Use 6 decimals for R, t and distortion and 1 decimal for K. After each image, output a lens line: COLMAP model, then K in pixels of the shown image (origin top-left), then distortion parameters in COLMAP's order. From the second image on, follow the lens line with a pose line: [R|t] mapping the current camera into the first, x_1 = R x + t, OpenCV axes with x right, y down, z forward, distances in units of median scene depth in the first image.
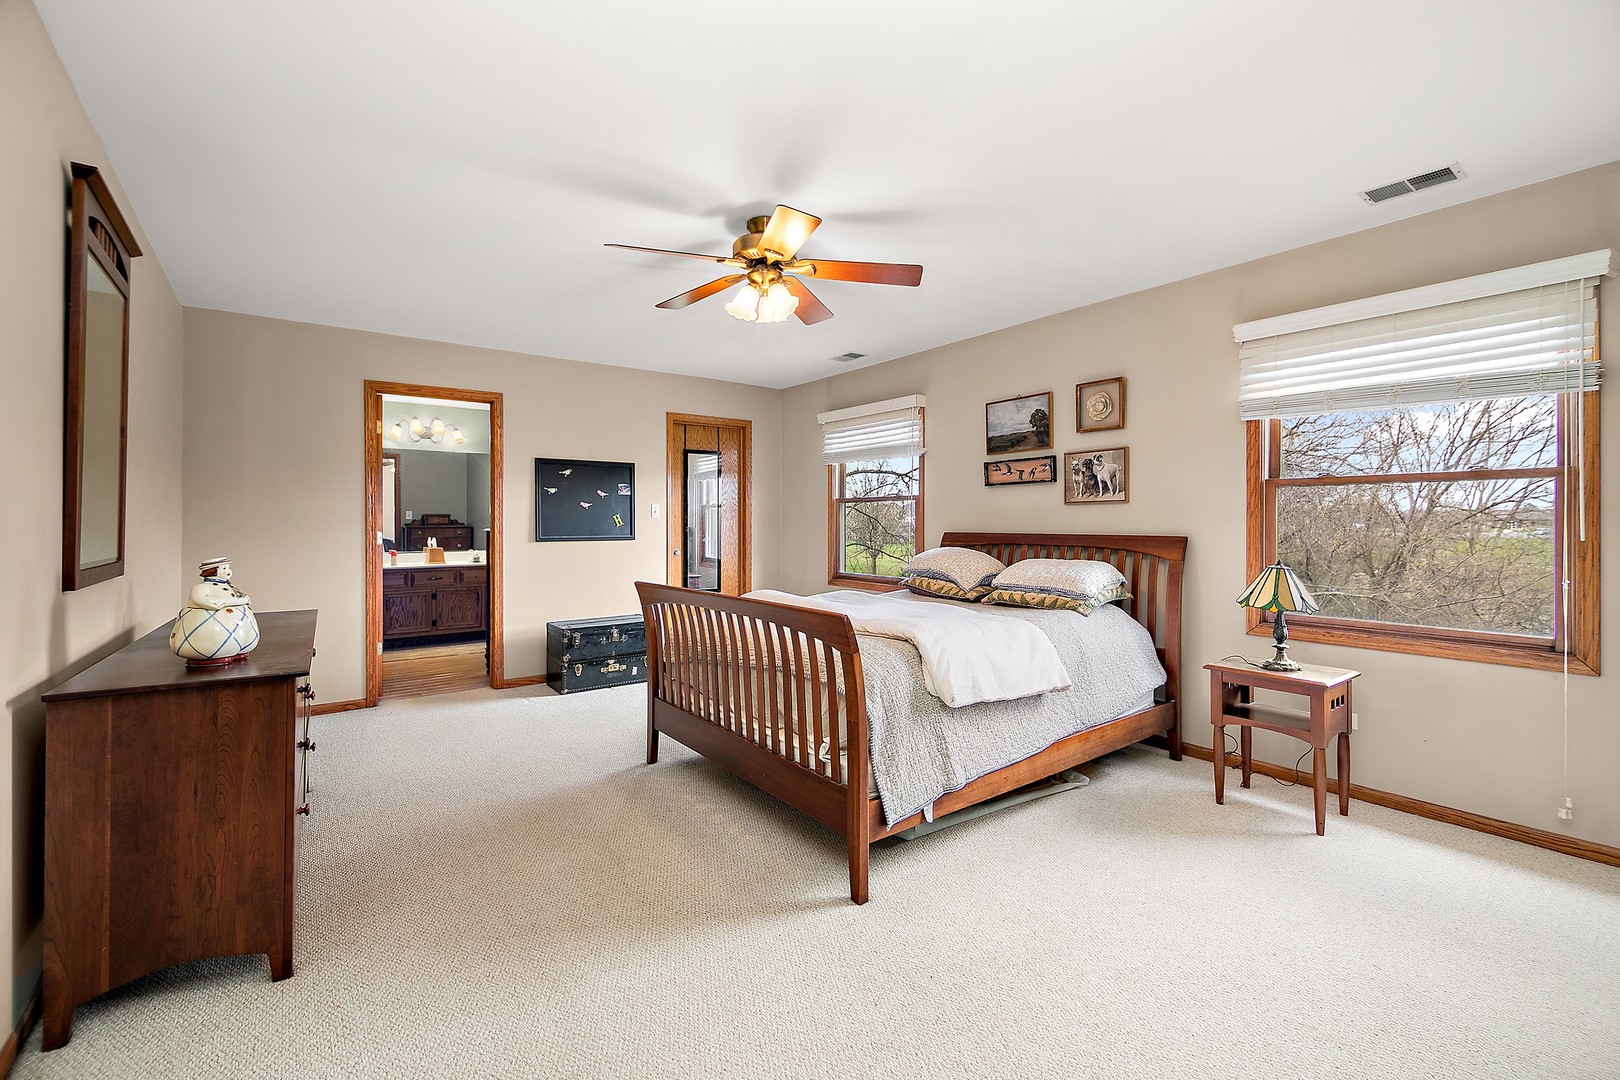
lens RADIAL K [[675.6, 0, 805.0], [0, 675.6, 523.9], [0, 0, 1]] dist [0.019145, 0.000073]
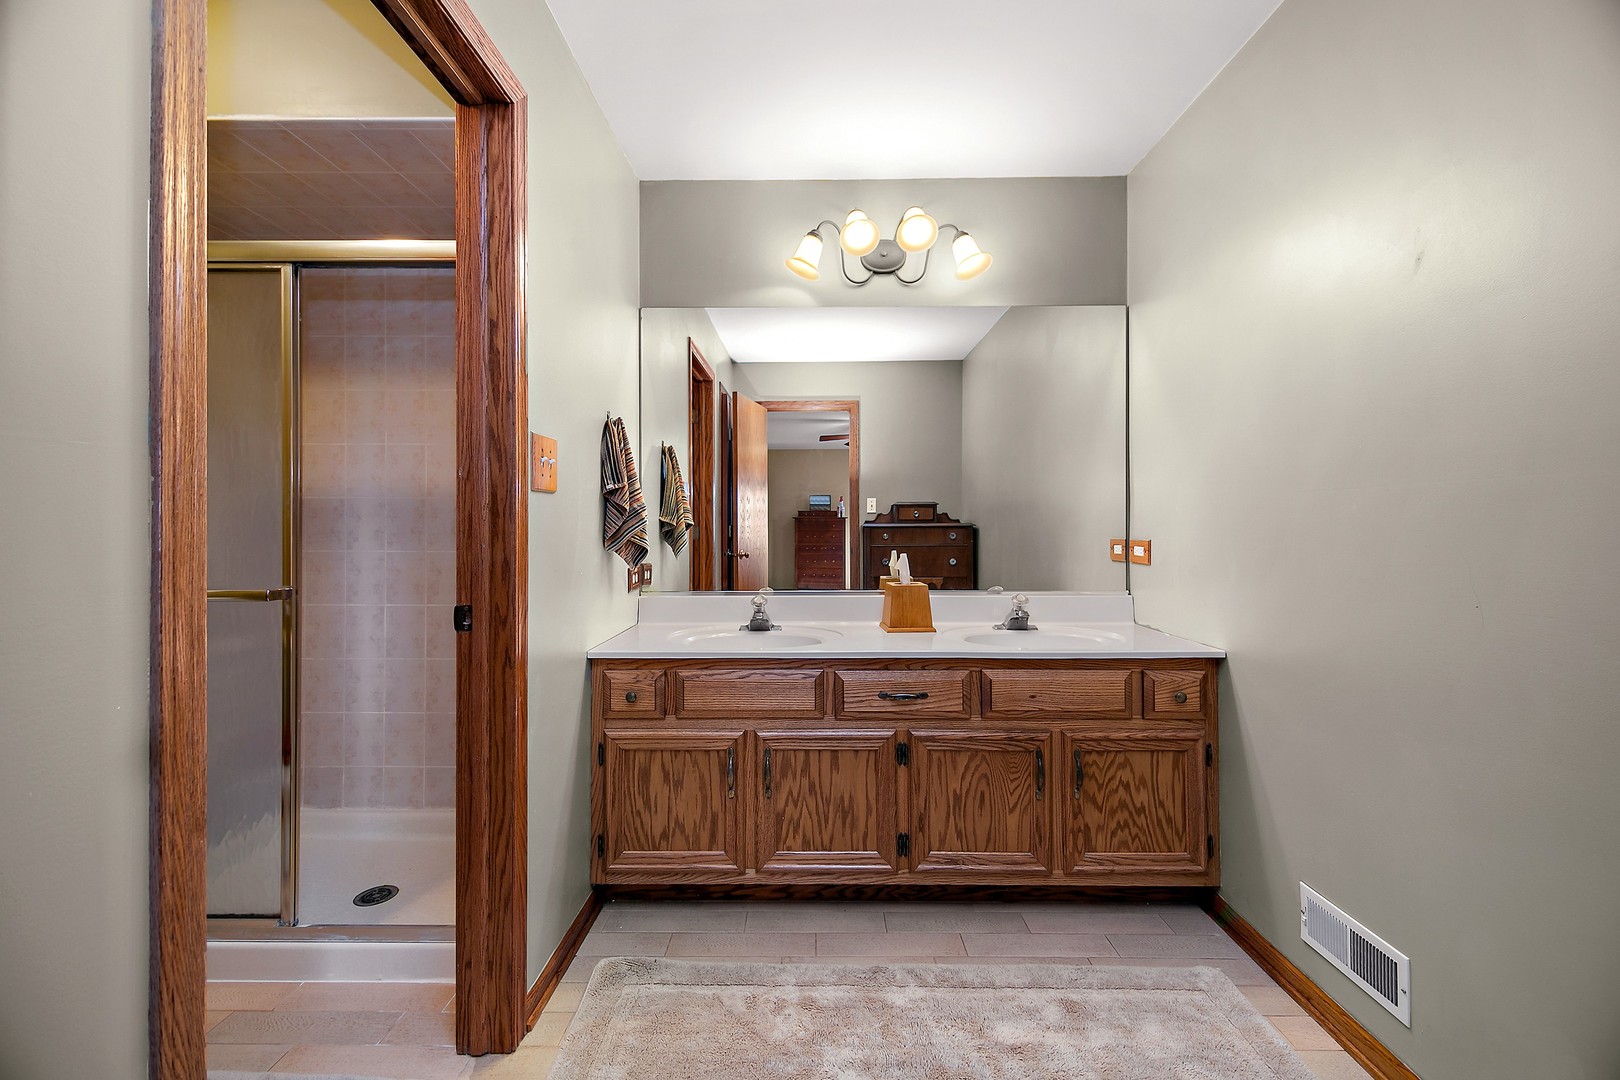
lens RADIAL K [[675.6, 0, 805.0], [0, 675.6, 523.9], [0, 0, 1]] dist [0.019145, 0.000073]
pose [[0.788433, -0.006540, -0.615086, -0.384779], [0.003626, 0.999976, -0.005984, 0.008070], [0.615110, 0.002488, 0.788438, 0.717853]]
